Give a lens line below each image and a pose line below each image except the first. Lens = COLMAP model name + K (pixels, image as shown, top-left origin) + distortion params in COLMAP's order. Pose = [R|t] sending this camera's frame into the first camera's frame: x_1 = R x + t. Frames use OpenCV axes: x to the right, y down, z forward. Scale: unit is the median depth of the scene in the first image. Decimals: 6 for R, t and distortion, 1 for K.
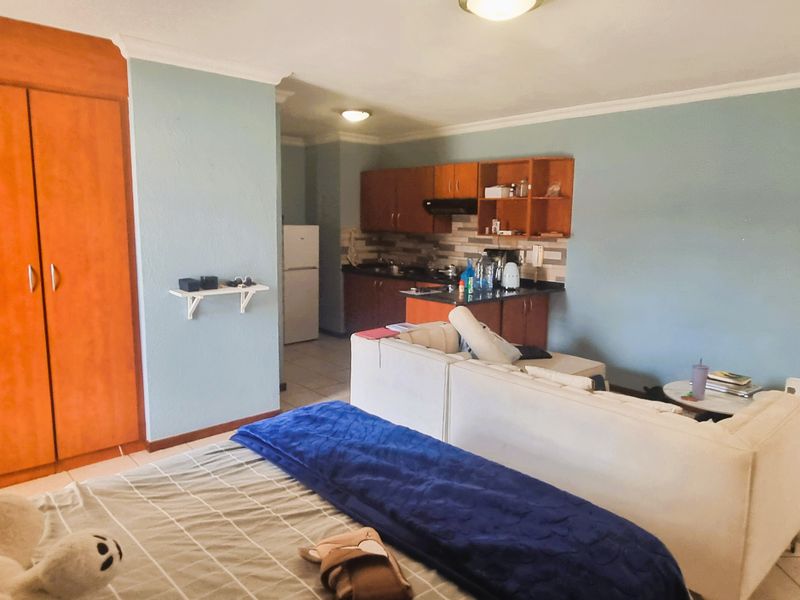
lens RADIAL K [[562.1, 0, 401.3], [0, 562.1, 298.9], [0, 0, 1]] dist [-0.006366, 0.001961]
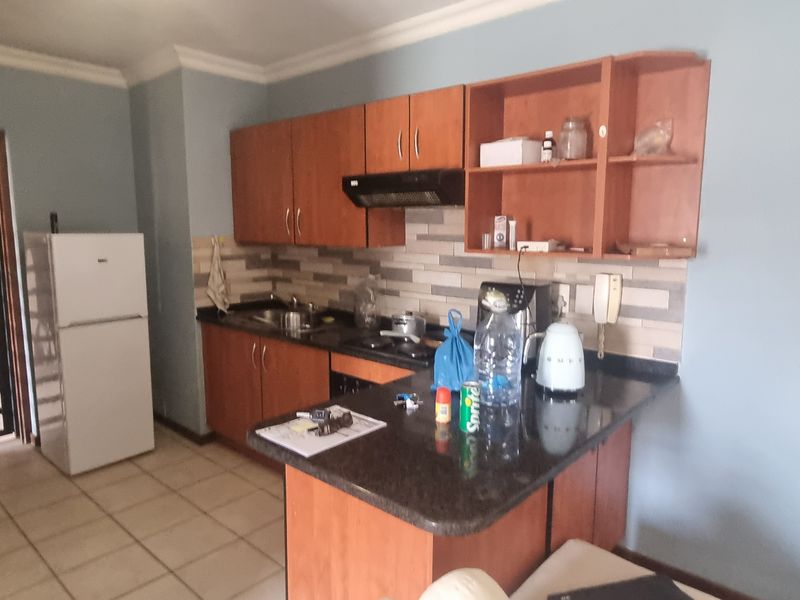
lens RADIAL K [[547.2, 0, 399.1], [0, 547.2, 296.7], [0, 0, 1]] dist [-0.009419, -0.000596]
pose [[0.995784, -0.021438, 0.089186, 0.044127], [0.022475, 0.999691, -0.010636, -0.073774], [-0.088930, 0.012596, 0.995958, 0.570189]]
